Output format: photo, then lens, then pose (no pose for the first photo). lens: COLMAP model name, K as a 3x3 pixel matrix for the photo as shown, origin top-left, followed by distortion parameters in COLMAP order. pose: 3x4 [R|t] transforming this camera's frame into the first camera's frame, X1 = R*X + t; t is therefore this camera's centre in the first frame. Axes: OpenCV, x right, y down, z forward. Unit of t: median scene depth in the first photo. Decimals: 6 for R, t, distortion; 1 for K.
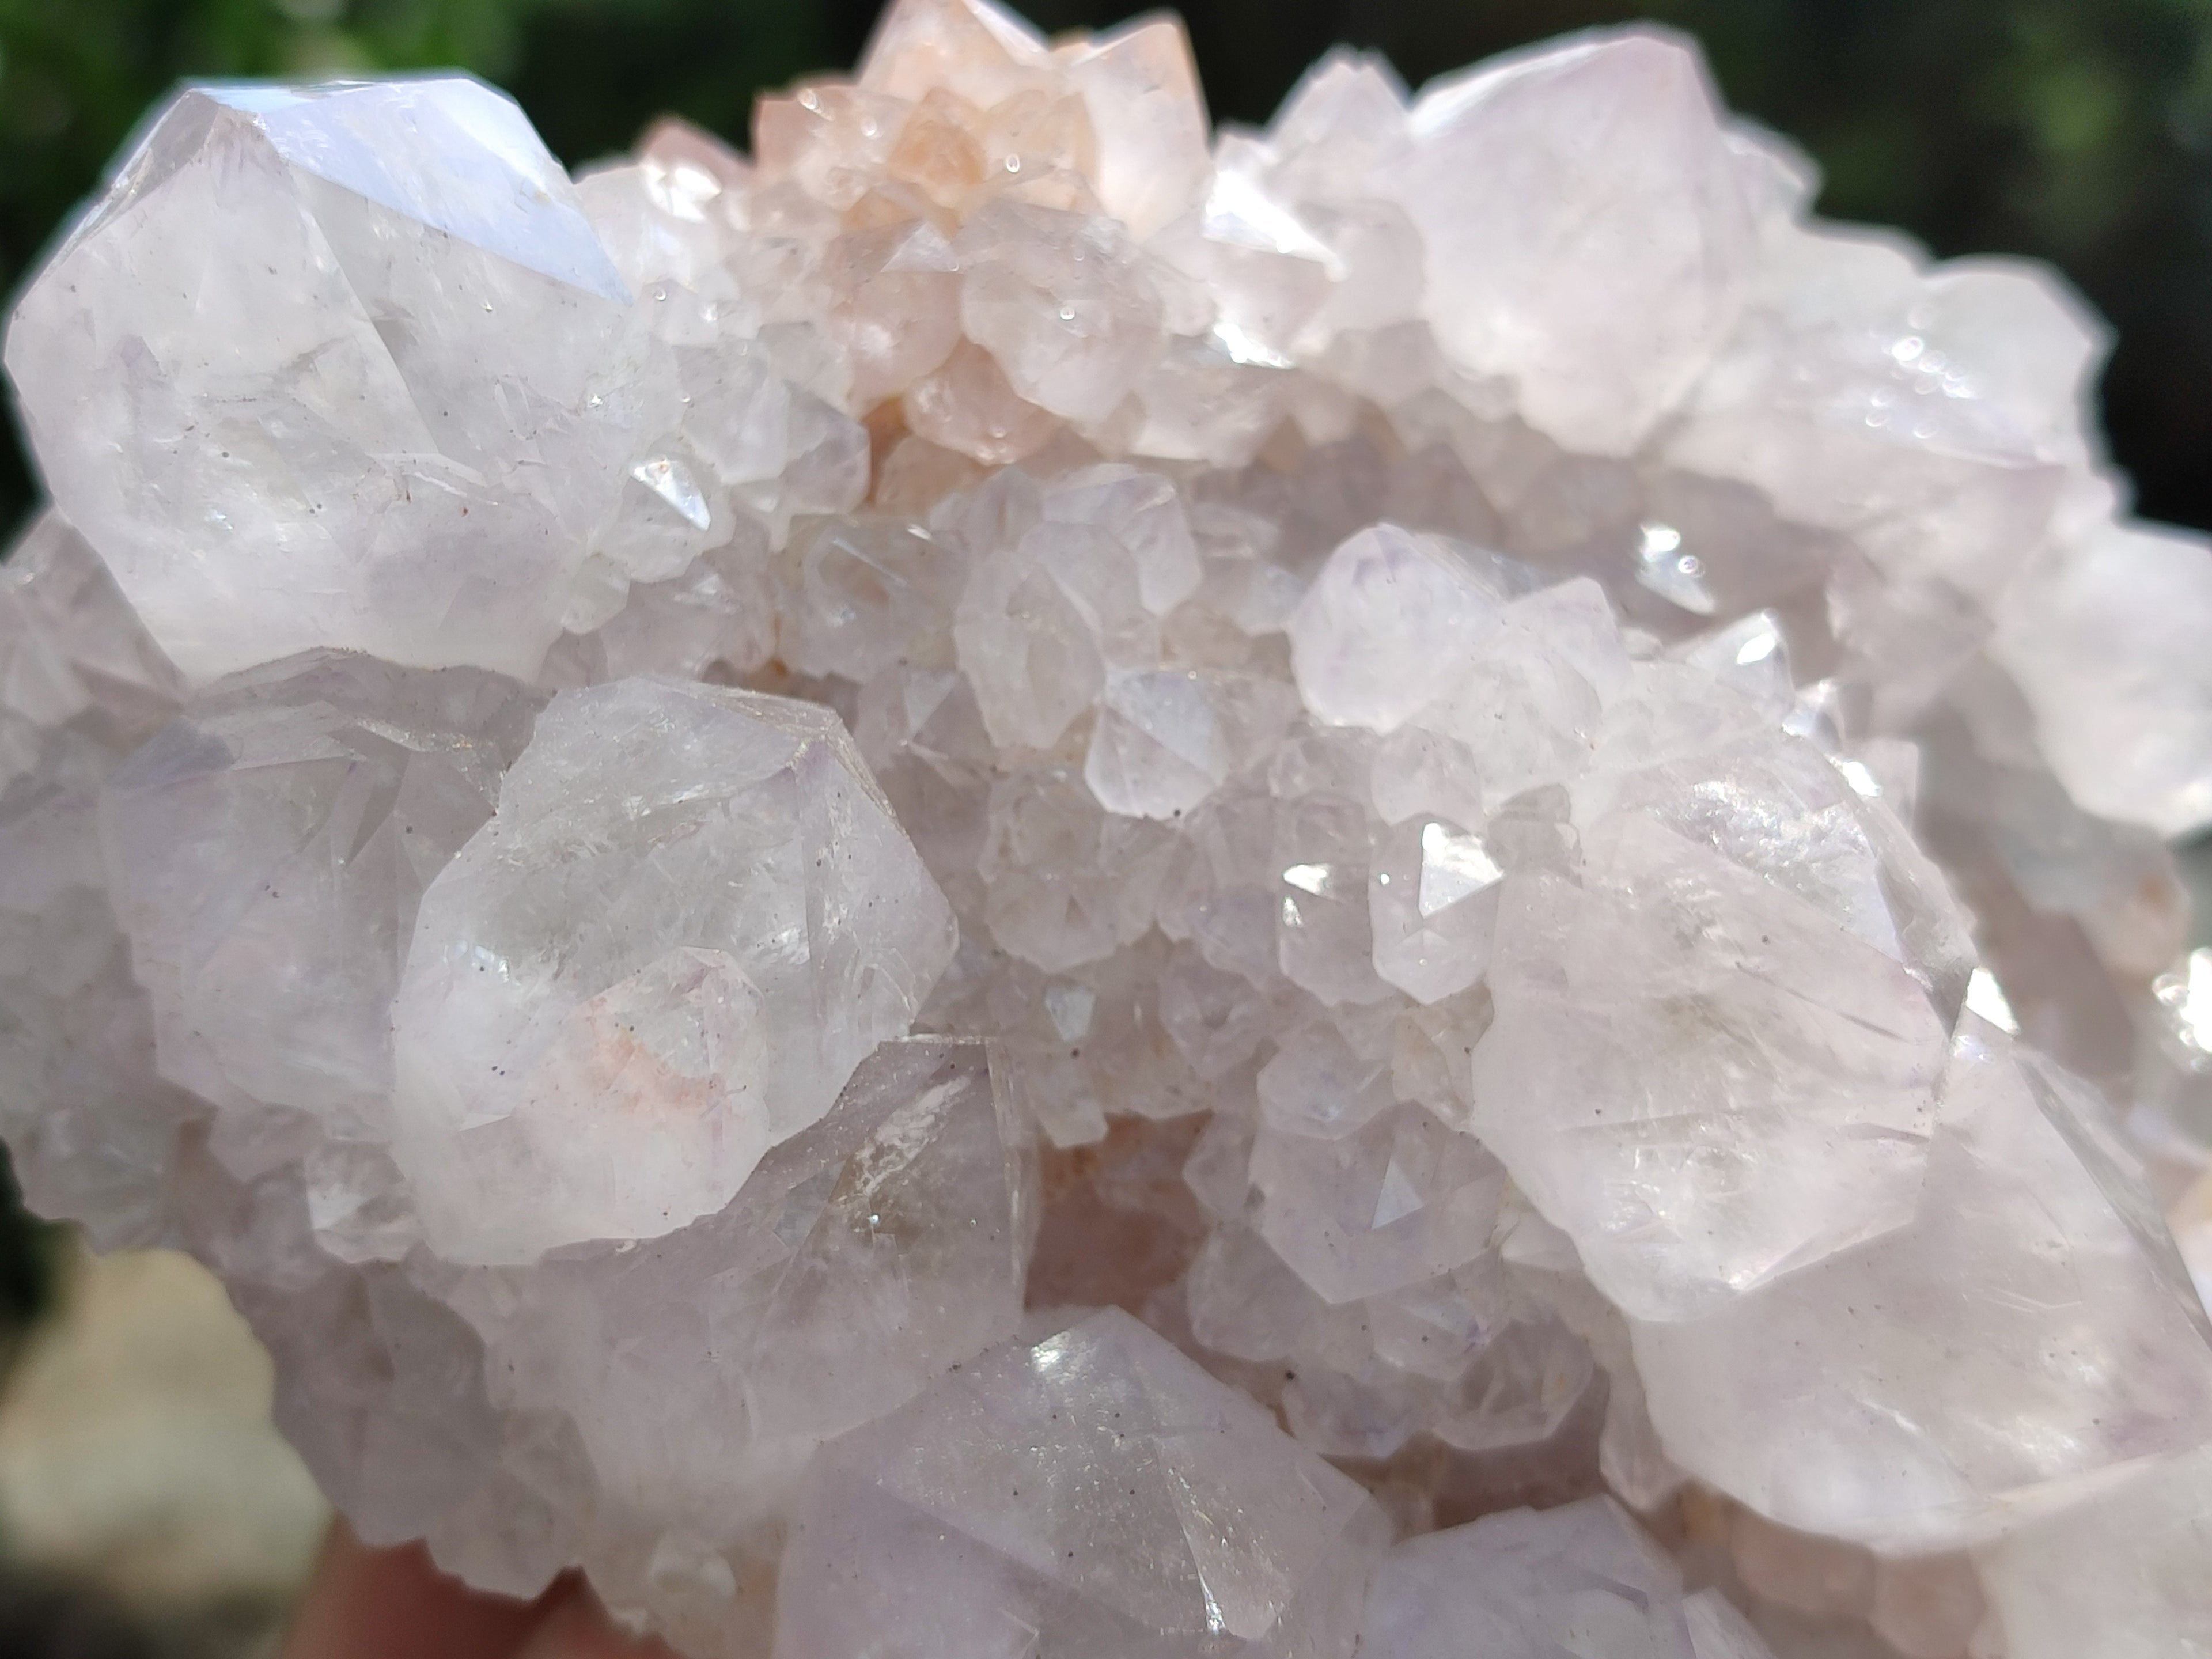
lens RADIAL K [[3935.8, 0, 1106.0], [0, 3935.8, 829.5], [0, 0, 1]] dist [-0.015574, -0.123566]
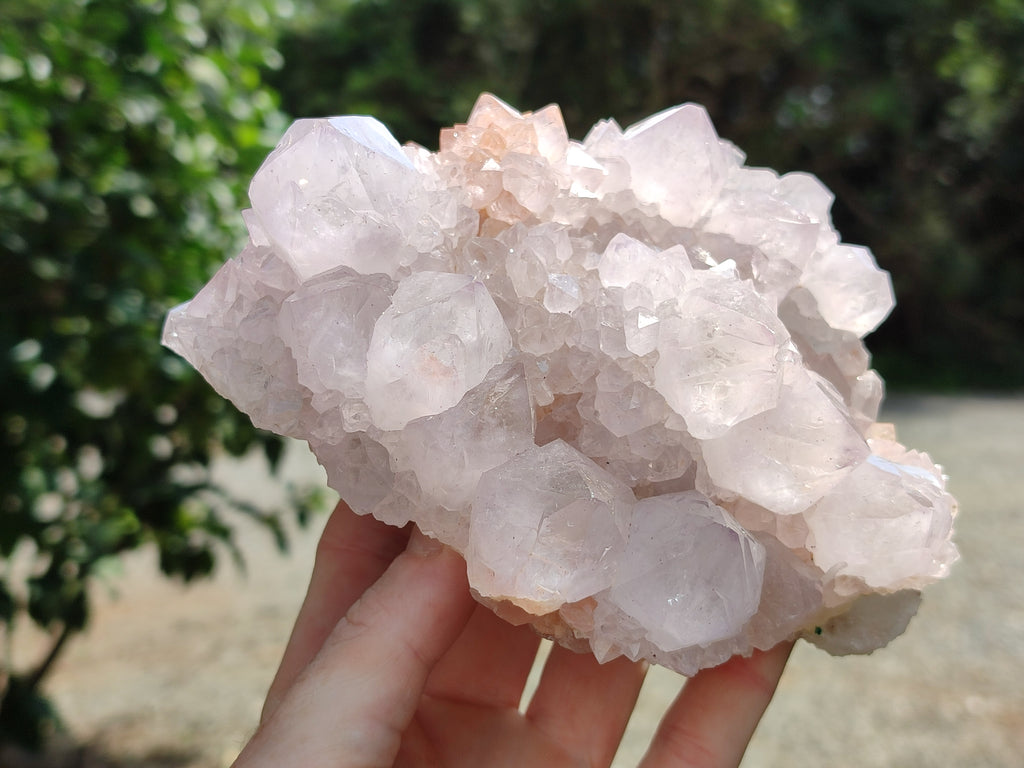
lens RADIAL K [[1822.0, 0, 512.0], [0, 1822.0, 384.0], [0, 0, 1]] dist [-0.015574, -0.123566]
pose [[0.999137, -0.036612, 0.019602, -0.069709], [0.038512, 0.993465, -0.107440, 0.237572], [-0.015540, 0.108102, 0.994018, -0.653847]]
